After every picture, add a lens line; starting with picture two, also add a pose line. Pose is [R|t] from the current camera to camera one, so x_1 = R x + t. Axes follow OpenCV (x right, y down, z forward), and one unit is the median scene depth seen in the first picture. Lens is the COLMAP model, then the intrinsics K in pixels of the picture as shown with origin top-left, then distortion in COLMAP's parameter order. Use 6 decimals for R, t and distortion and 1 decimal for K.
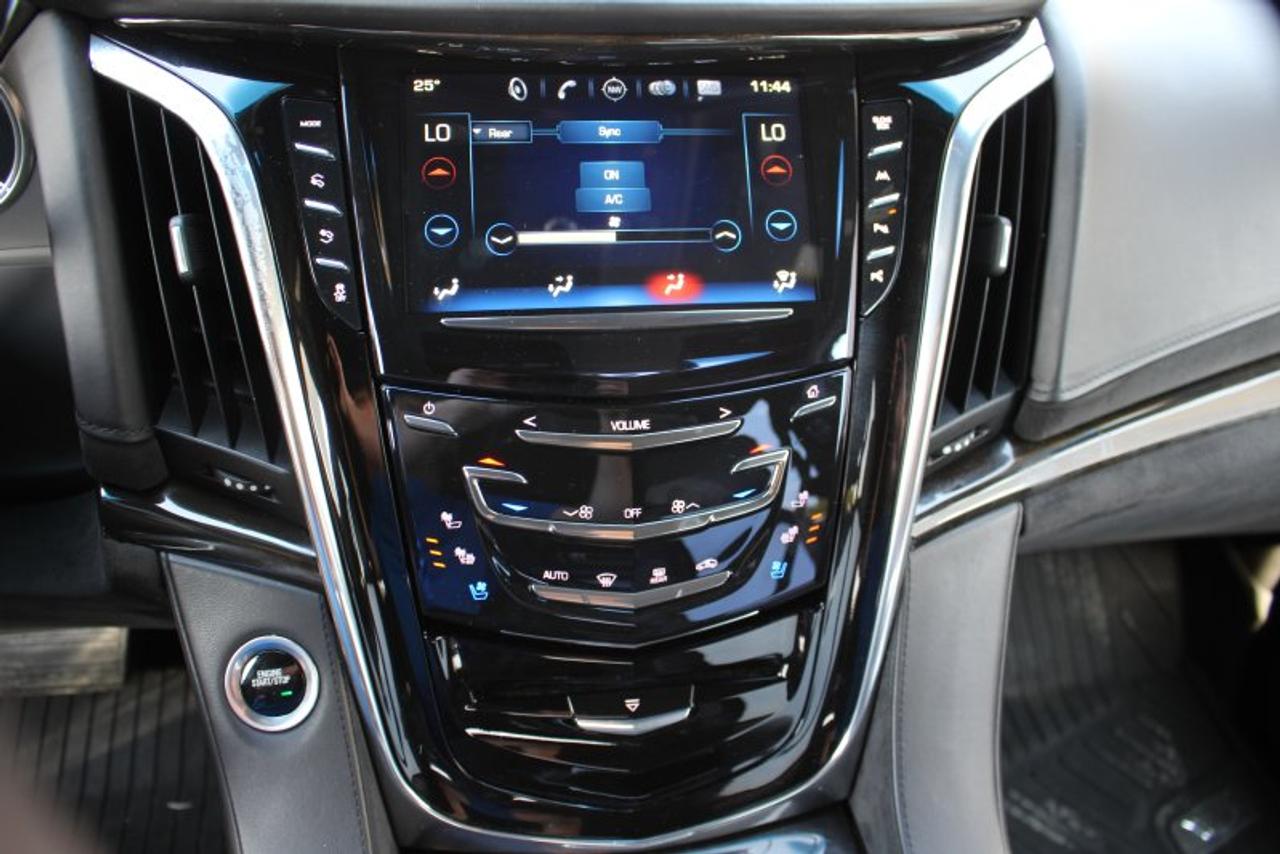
lens RADIAL K [[1058.1, 0, 640.0], [0, 1058.1, 427.0], [0, 0, 1]] dist [-0.162448, 0.120406]
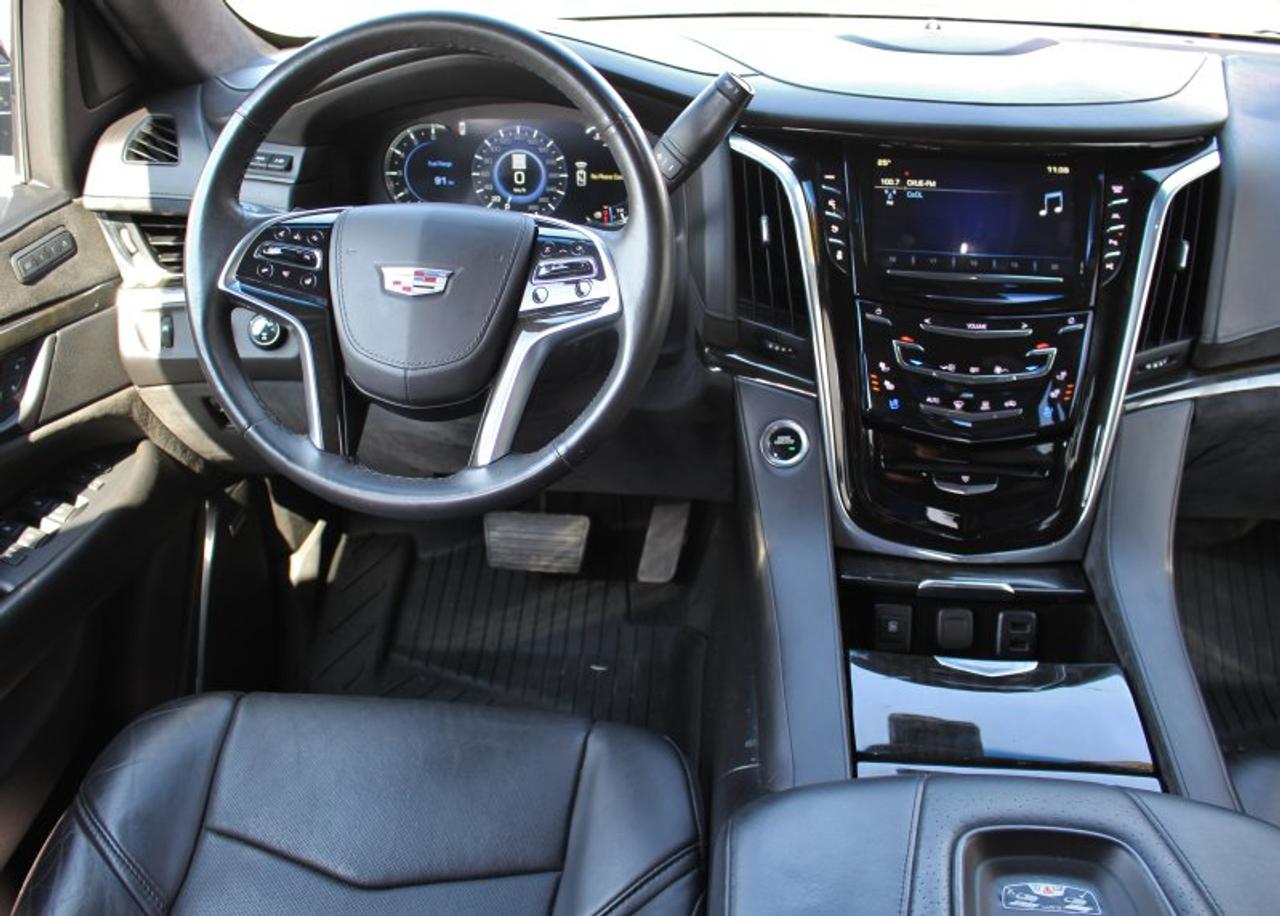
lens RADIAL K [[1198.5, 0, 583.3], [0, 1198.5, 459.0], [0, 0, 1]] dist [-0.172044, 0.148740]
pose [[0.956975, 0.076407, -0.279931, -0.076750], [-0.108857, 0.988785, -0.102250, 0.537325], [0.268979, 0.128323, 0.954559, -1.268984]]
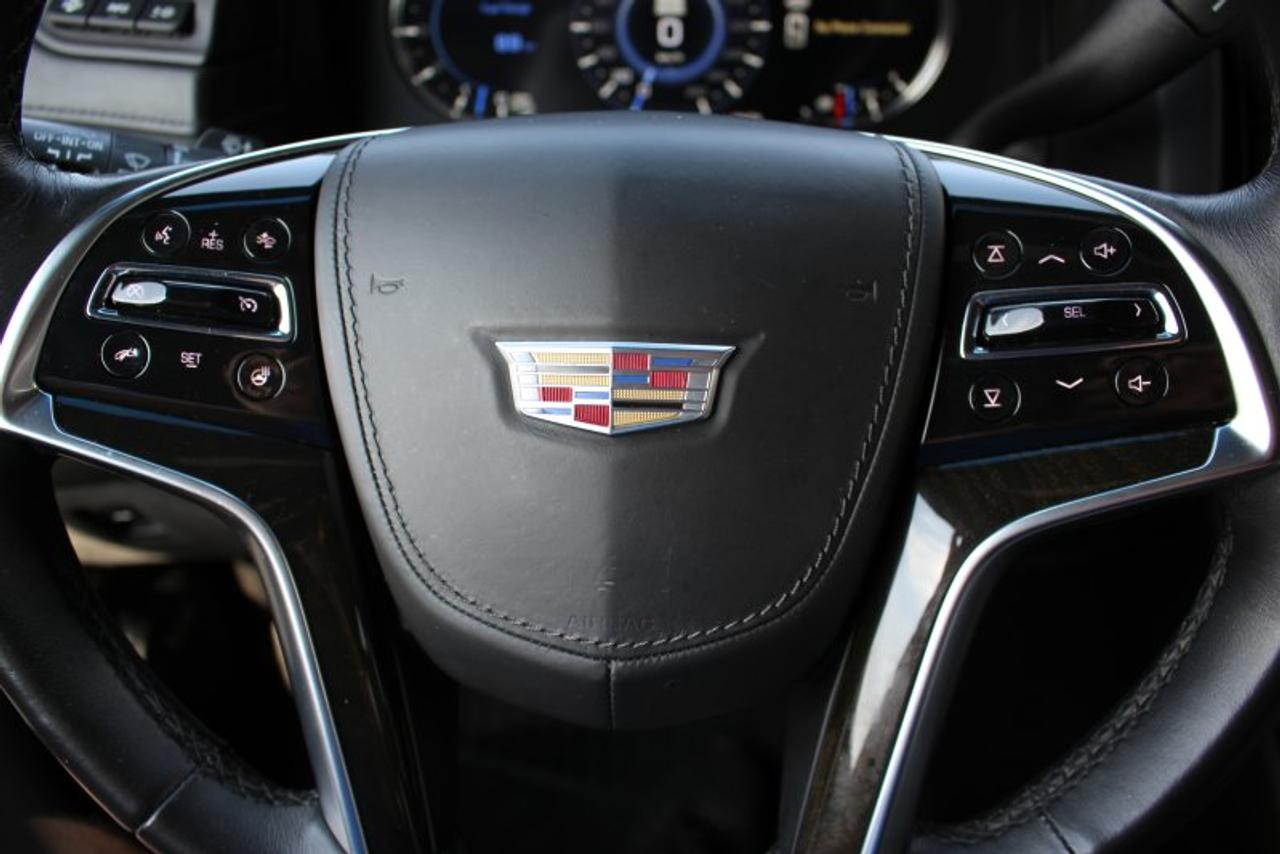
lens RADIAL K [[1059.5, 0, 641.2], [0, 1059.5, 432.3], [0, 0, 1]] dist [-0.162408, 0.119957]
pose [[0.985974, 0.043509, -0.161129, -0.810014], [-0.039236, 0.998791, 0.029607, 0.085254], [0.162223, -0.022870, 0.986489, -0.045587]]
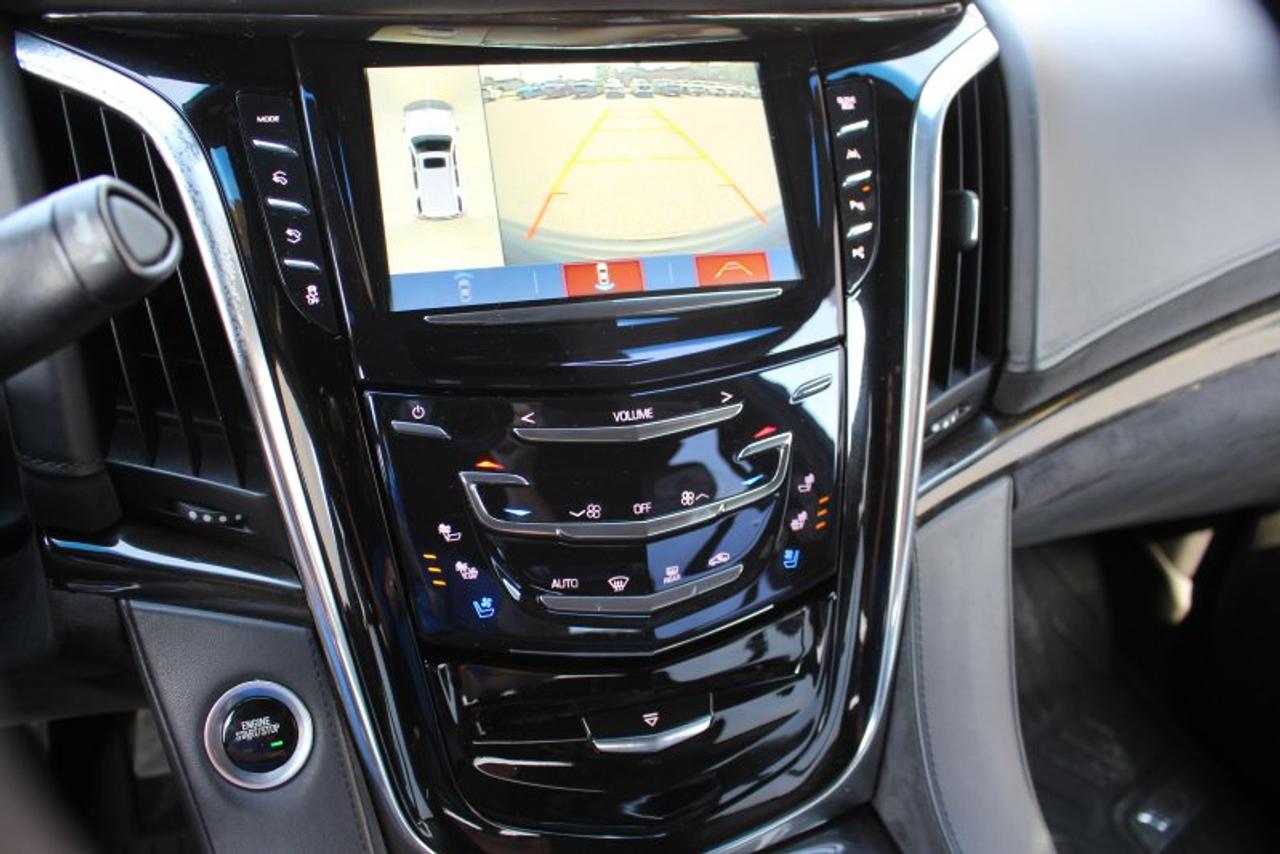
lens RADIAL K [[1058.1, 0, 640.0], [0, 1058.1, 427.0], [0, 0, 1]] dist [-0.162448, 0.120406]
pose [[0.989046, -0.077717, 0.125489, -0.116758], [0.086884, 0.993805, -0.069302, 0.071427], [-0.119326, 0.079446, 0.989672, 0.057844]]
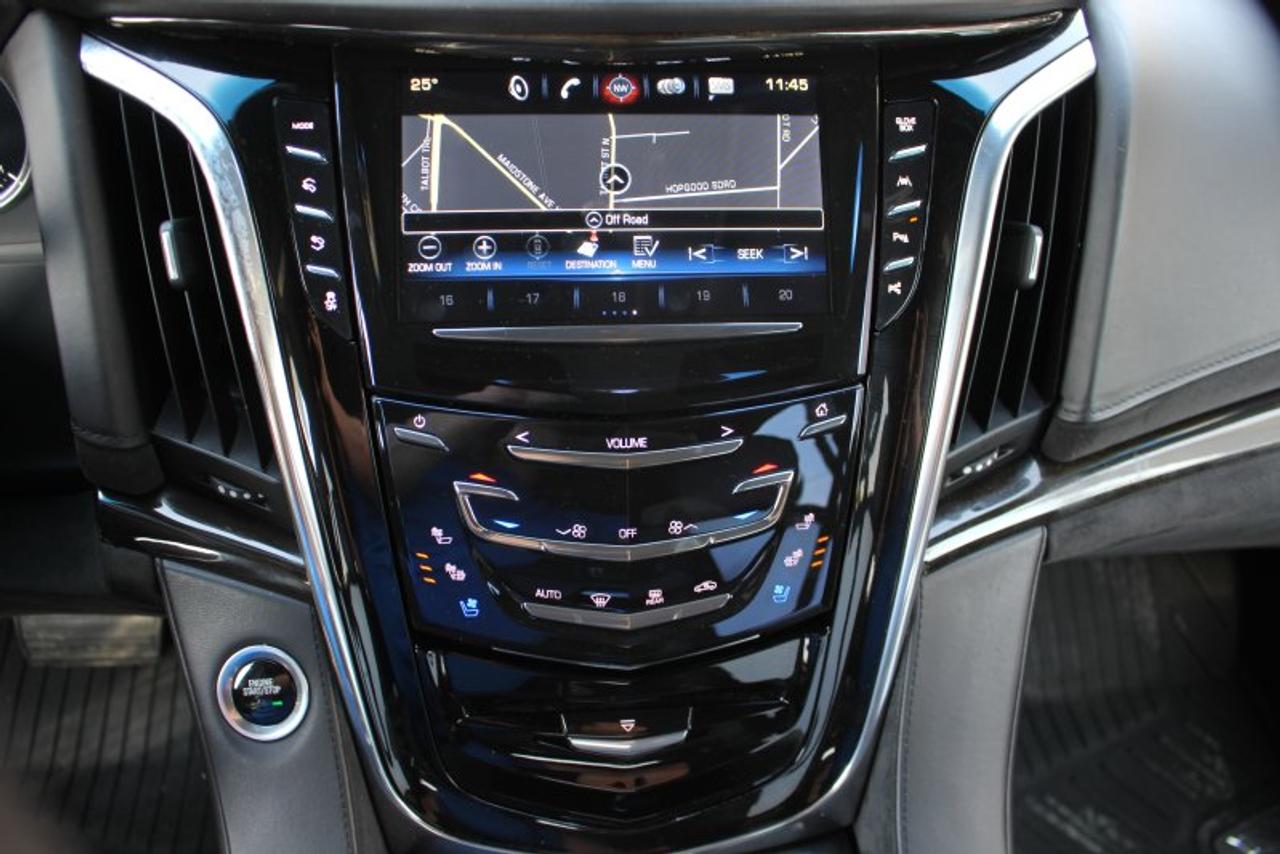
lens RADIAL K [[1059.5, 0, 641.2], [0, 1059.5, 432.3], [0, 0, 1]] dist [-0.162408, 0.119957]
pose [[0.997775, 0.023771, -0.062291, 0.060997], [-0.021323, 0.998985, 0.039674, -0.047663], [0.063171, -0.038258, 0.997269, 0.038202]]
